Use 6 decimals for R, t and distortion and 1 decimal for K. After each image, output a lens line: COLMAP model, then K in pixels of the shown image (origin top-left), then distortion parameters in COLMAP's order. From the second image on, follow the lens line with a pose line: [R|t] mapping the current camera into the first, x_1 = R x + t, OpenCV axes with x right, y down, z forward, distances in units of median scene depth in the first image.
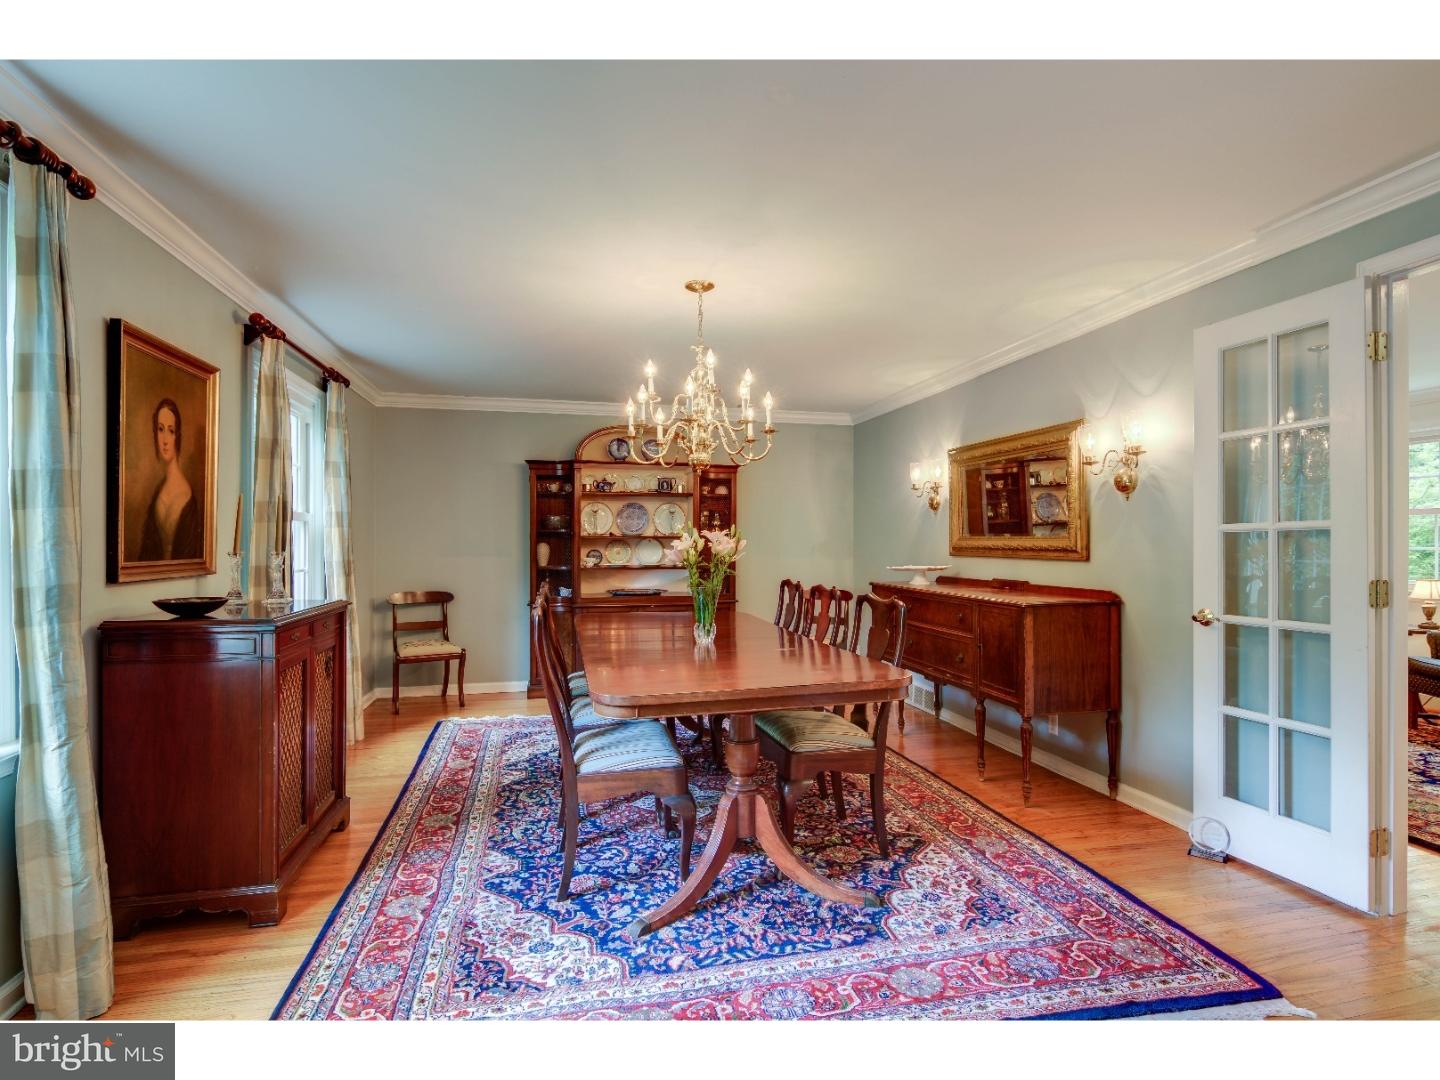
lens RADIAL K [[729.5, 0, 715.6], [0, 729.5, 542.7], [0, 0, 1]] dist [0.000607, -0.001503]
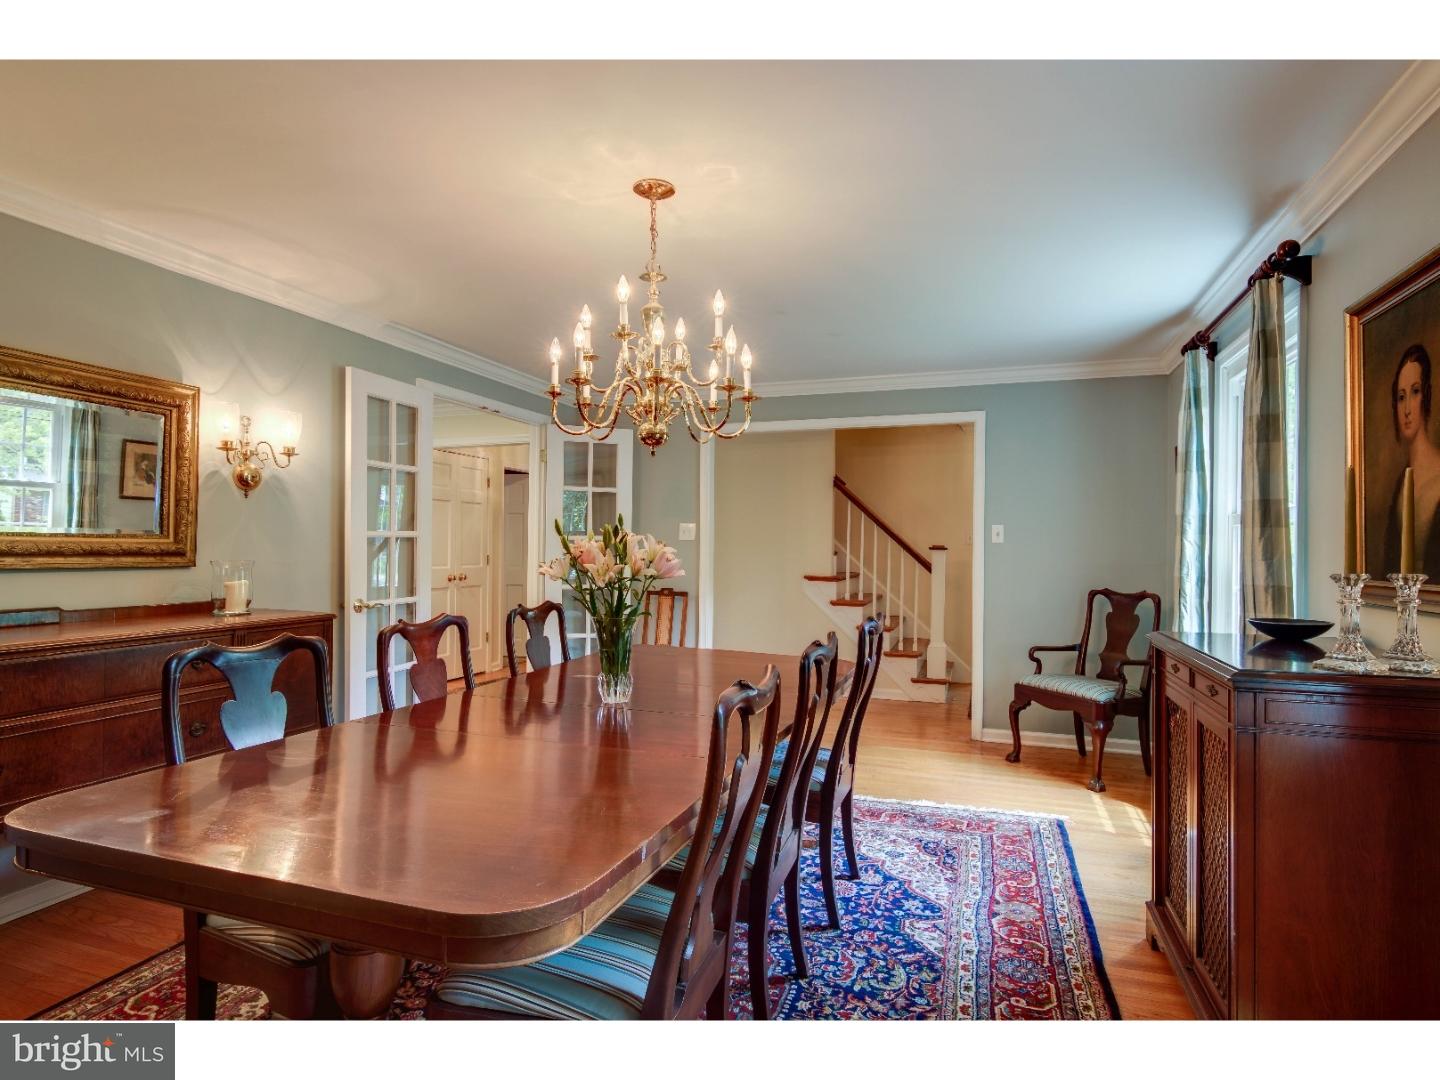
lens RADIAL K [[774.1, 0, 720.0], [0, 774.1, 540.0], [0, 0, 1]] dist [0.002539, -0.002188]
pose [[-0.852497, -0.003246, 0.522723, -0.580143], [-0.010781, 0.999877, -0.011374, -0.000279], [-0.522622, -0.015332, -0.852427, 1.961532]]
